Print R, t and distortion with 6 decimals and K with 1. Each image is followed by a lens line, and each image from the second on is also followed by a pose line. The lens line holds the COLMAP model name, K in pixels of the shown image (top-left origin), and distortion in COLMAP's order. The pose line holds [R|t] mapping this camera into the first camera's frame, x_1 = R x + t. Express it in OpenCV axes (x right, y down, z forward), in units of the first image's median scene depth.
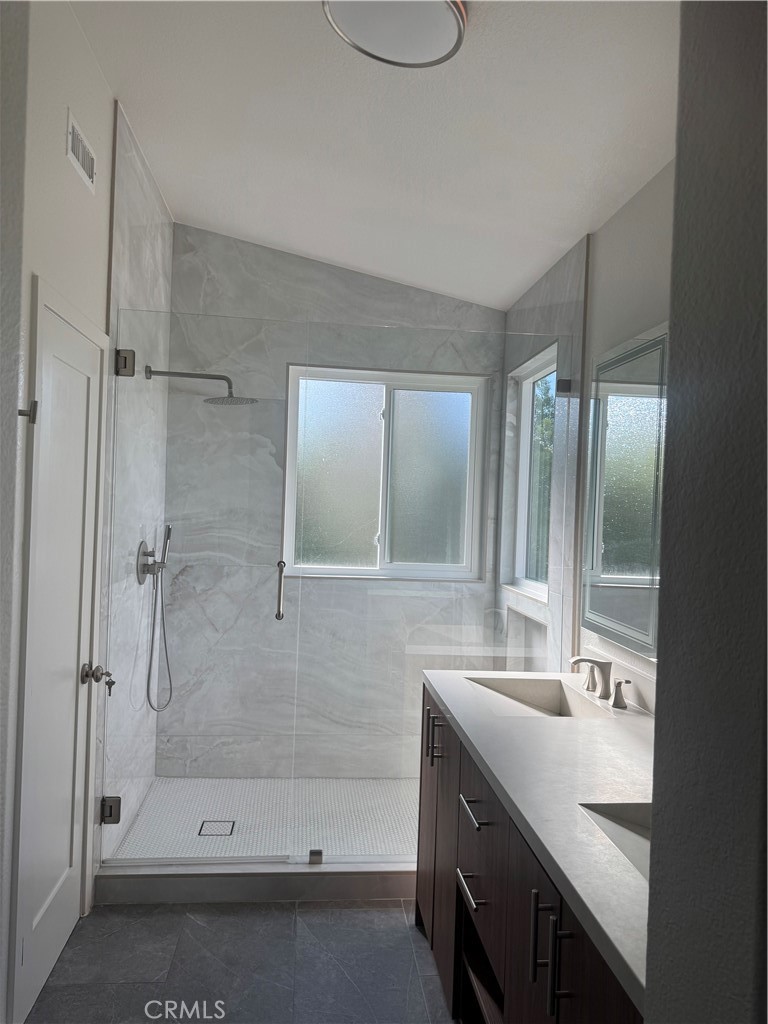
lens RADIAL K [[730.5, 0, 383.5], [0, 730.5, 509.0], [0, 0, 1]] dist [0.079248, -0.104885]
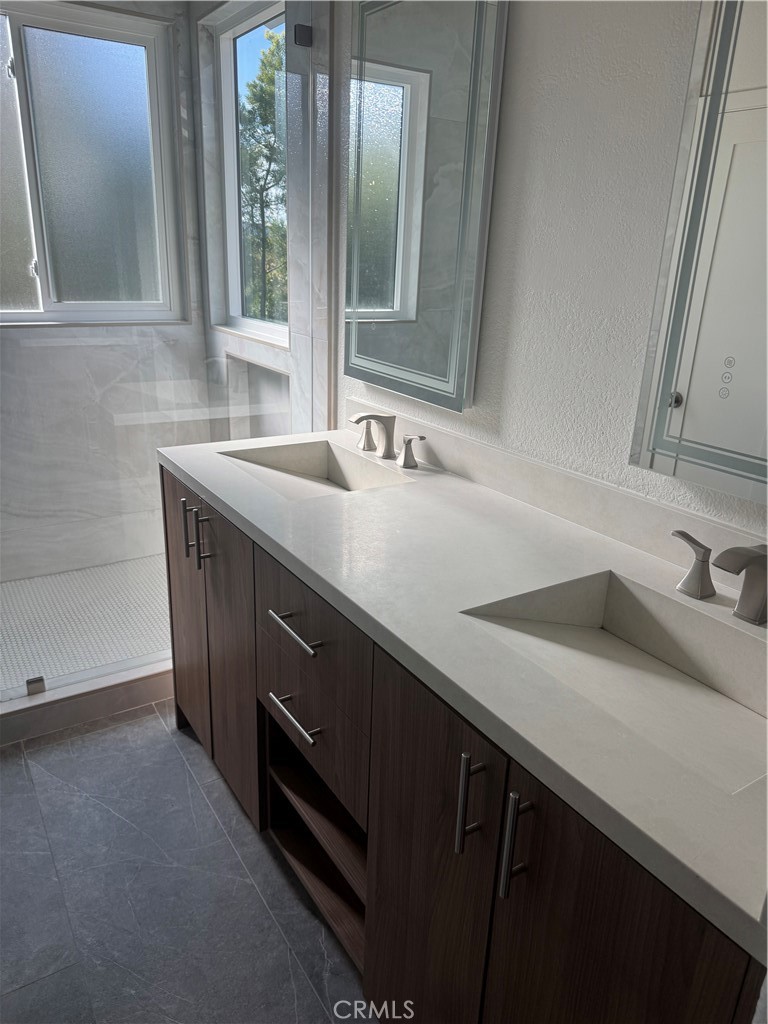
lens RADIAL K [[730.5, 0, 363.9], [0, 730.5, 514.6], [0, 0, 1]] dist [0.079248, -0.104885]
pose [[0.900378, -0.153581, 0.407103, -0.064217], [0.000181, 0.935766, 0.352621, 0.013968], [-0.435109, -0.317418, 0.842571, 0.213320]]
